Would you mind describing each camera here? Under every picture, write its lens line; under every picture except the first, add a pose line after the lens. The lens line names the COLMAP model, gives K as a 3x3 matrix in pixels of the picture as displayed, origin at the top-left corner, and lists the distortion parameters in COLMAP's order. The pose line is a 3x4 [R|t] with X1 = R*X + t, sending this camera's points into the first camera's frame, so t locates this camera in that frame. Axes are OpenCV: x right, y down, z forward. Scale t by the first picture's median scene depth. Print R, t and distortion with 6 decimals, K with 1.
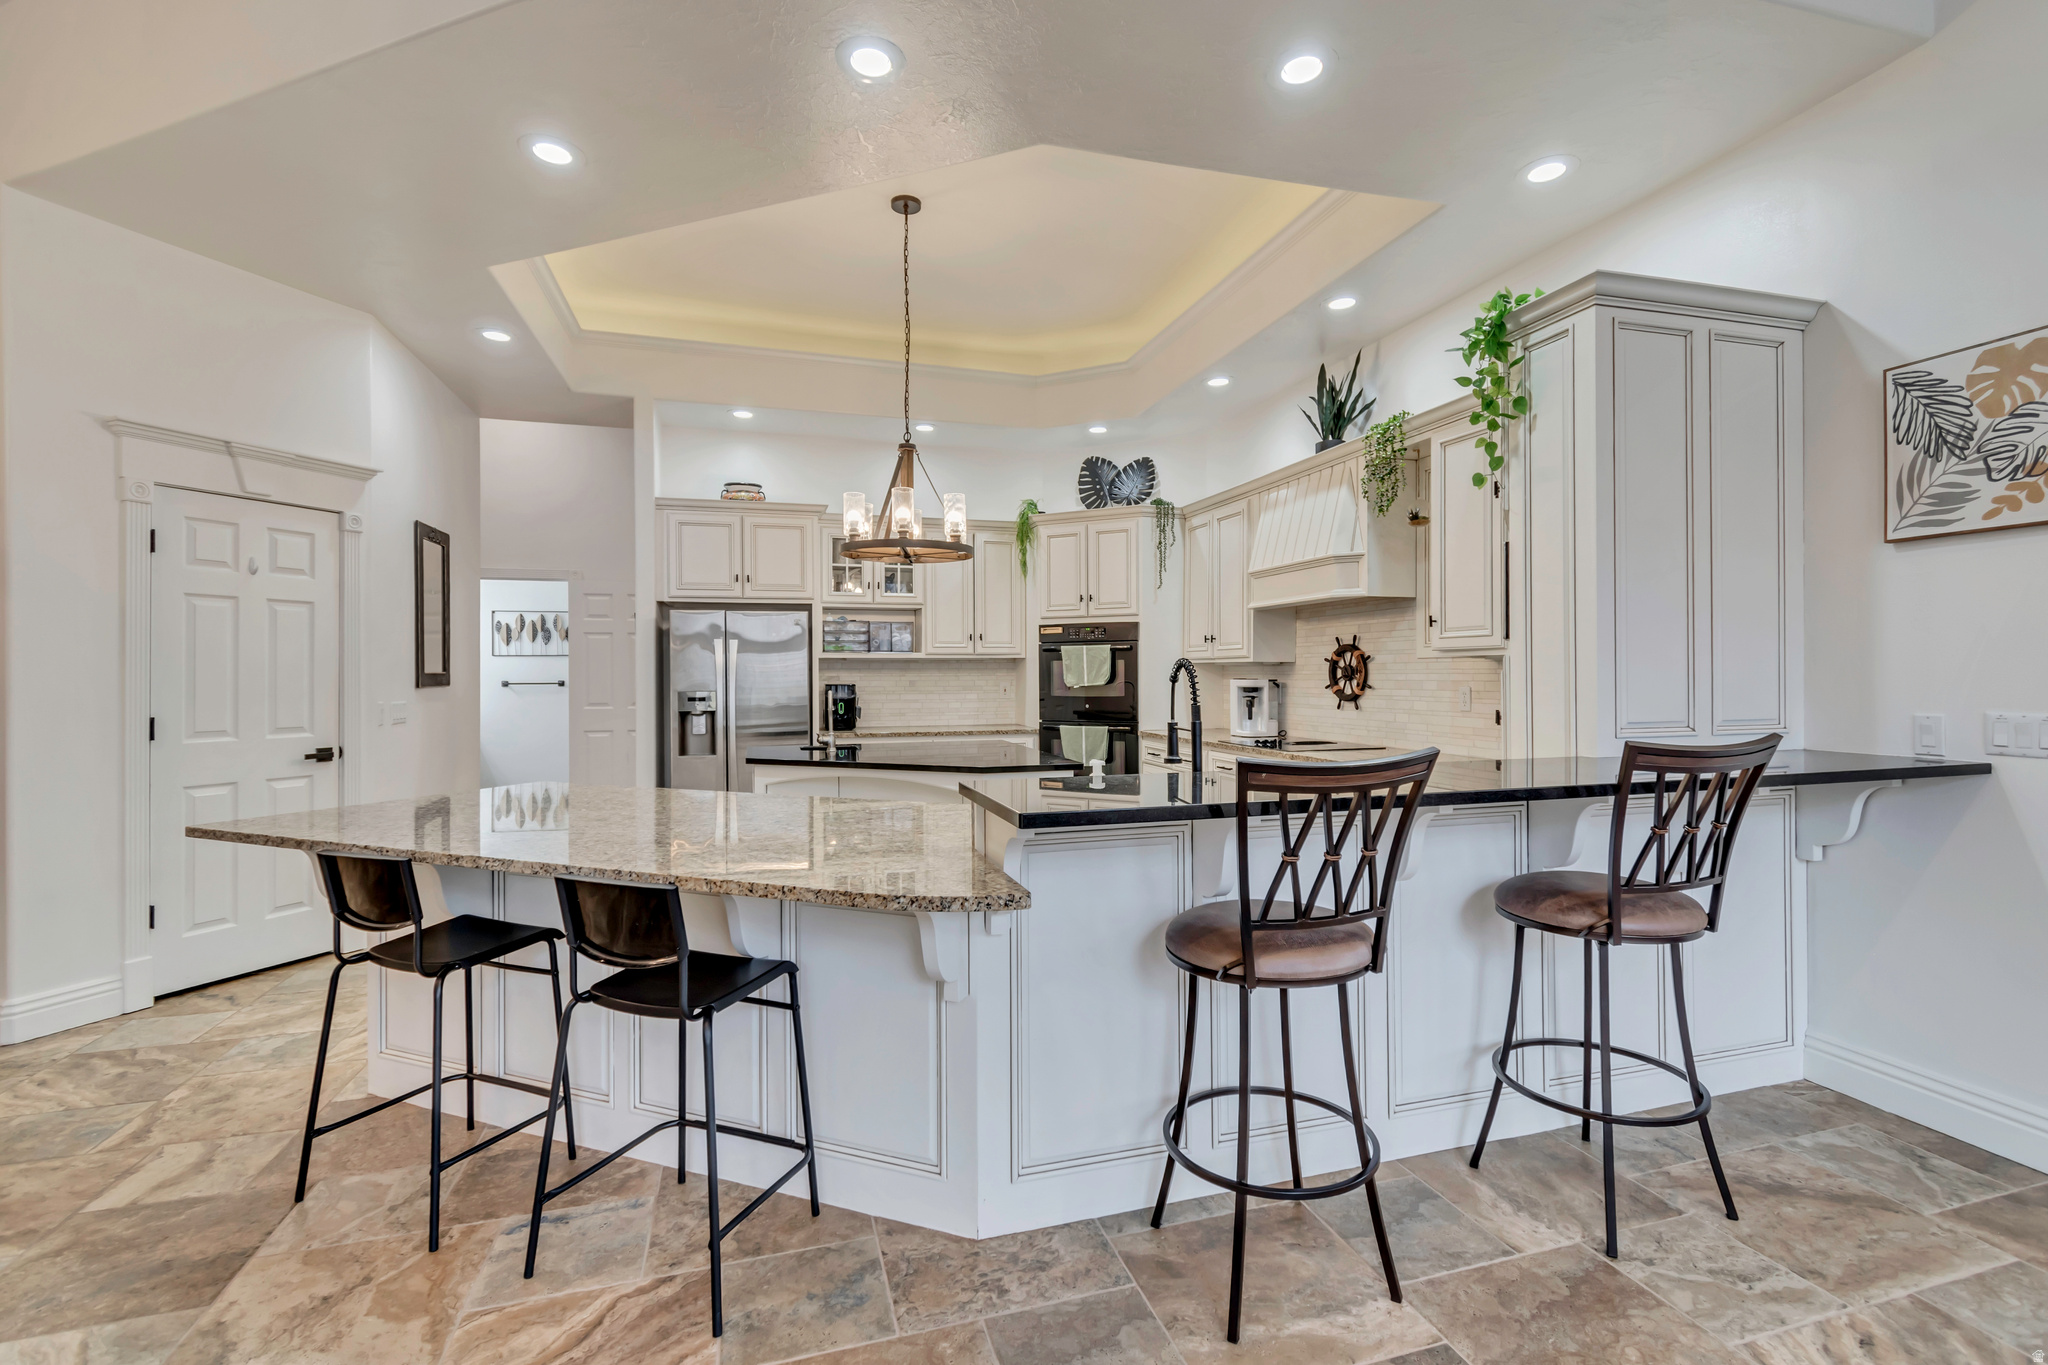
lens RADIAL K [[911.0, 0, 1030.6], [0, 911.0, 676.7], [0, 0, 1]] dist [-0.000936, -0.000420]
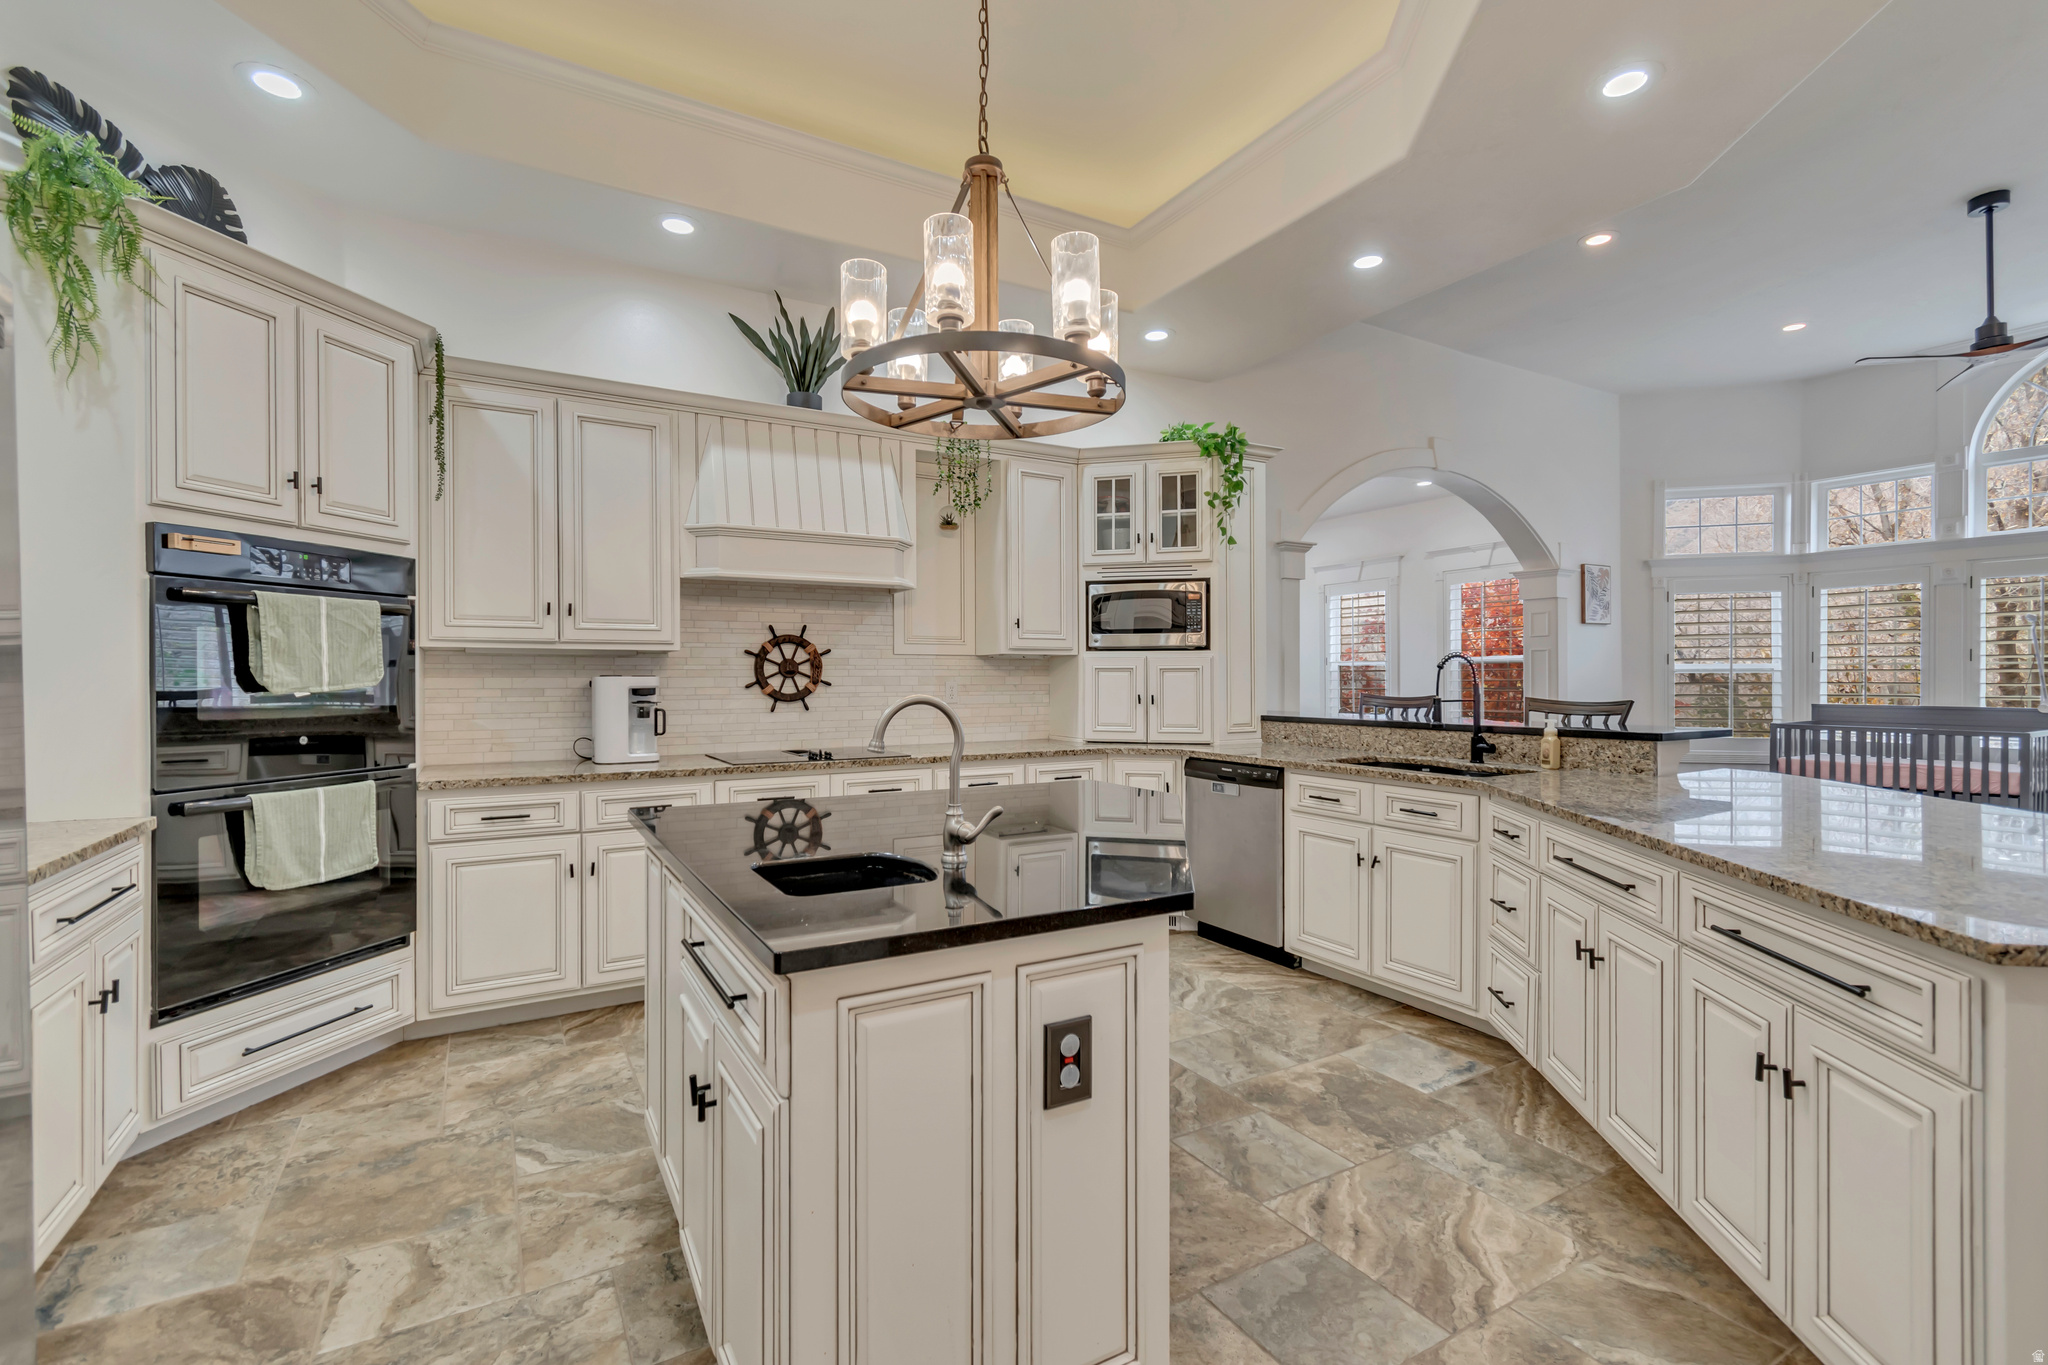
lens RADIAL K [[919.4, 0, 1024.0], [0, 919.4, 682.5], [0, 0, 1]] dist [0.000840, -0.000158]
pose [[-0.235595, 0.001569, 0.971850, -0.545584], [0.009644, 0.999953, 0.000724, 0.010537], [-0.971803, 0.009543, -0.235599, 1.002896]]
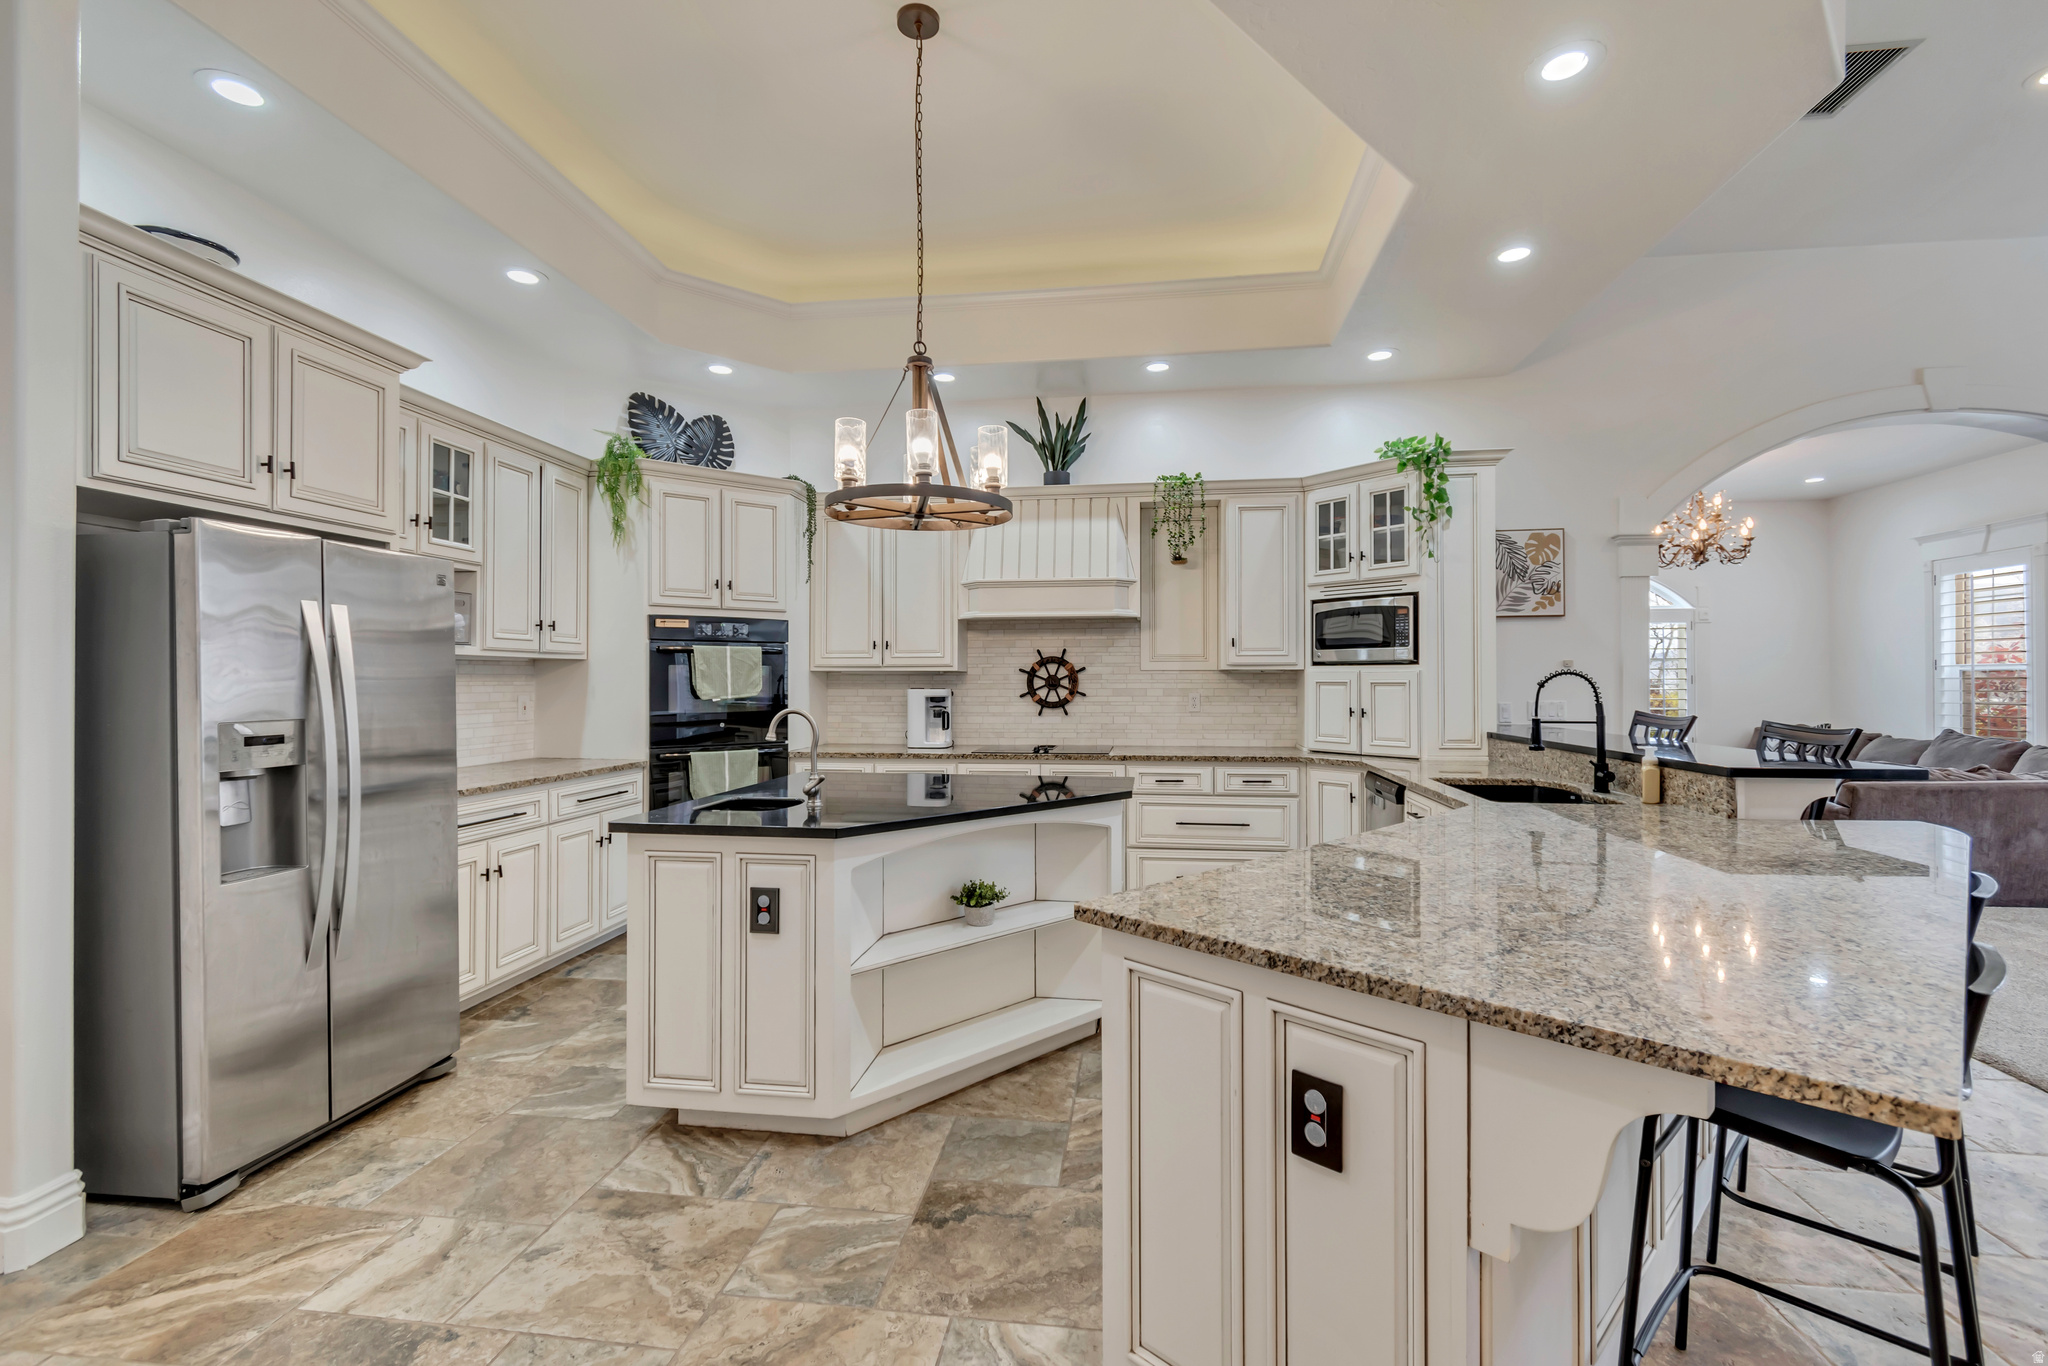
lens RADIAL K [[911.0, 0, 1030.6], [0, 911.0, 677.2], [0, 0, 1]] dist [-0.000936, -0.000420]
pose [[0.409018, 0.009370, 0.912478, -0.681278], [0.003926, 0.999920, -0.012028, 0.002656], [-0.912518, 0.008502, 0.408949, 0.580086]]
